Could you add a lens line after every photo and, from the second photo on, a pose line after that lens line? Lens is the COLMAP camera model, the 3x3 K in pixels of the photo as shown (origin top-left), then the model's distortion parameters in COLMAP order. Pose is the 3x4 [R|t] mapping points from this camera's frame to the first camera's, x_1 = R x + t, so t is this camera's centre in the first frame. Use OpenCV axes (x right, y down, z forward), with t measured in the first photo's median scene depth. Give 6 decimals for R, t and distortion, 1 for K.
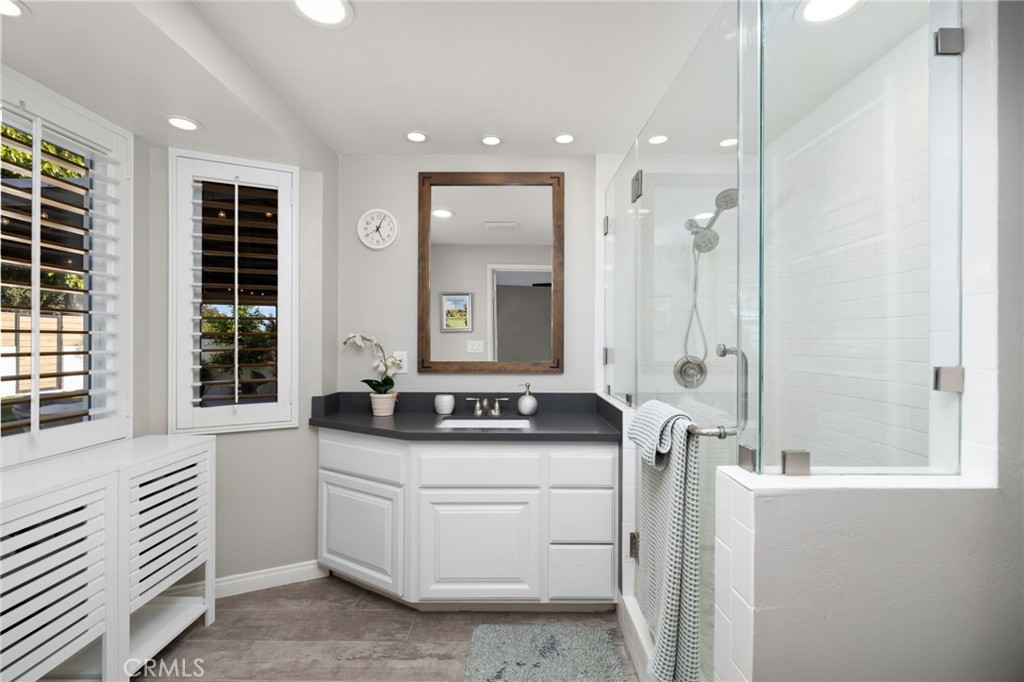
lens RADIAL K [[424.7, 0, 512.0], [0, 424.7, 341.0], [0, 0, 1]] dist [-0.000117, -0.000450]
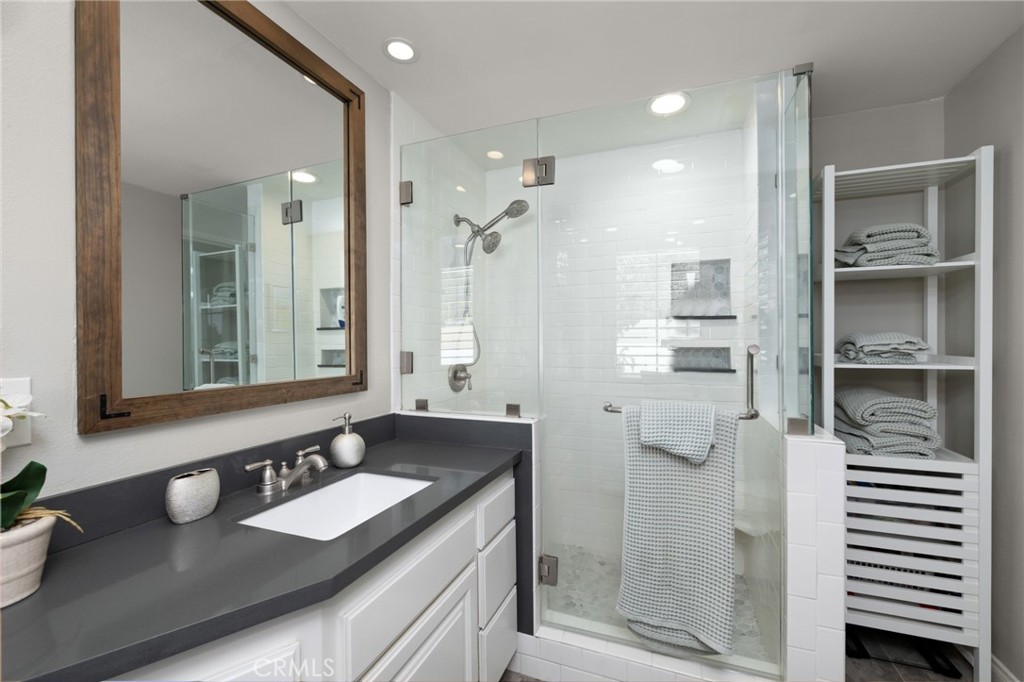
lens RADIAL K [[424.7, 0, 512.0], [0, 424.7, 341.0], [0, 0, 1]] dist [-0.000117, -0.000450]
pose [[0.360656, -0.006571, 0.932676, -0.425651], [0.007583, 0.999963, 0.004113, -0.003345], [-0.932668, 0.005589, 0.360693, 0.539493]]
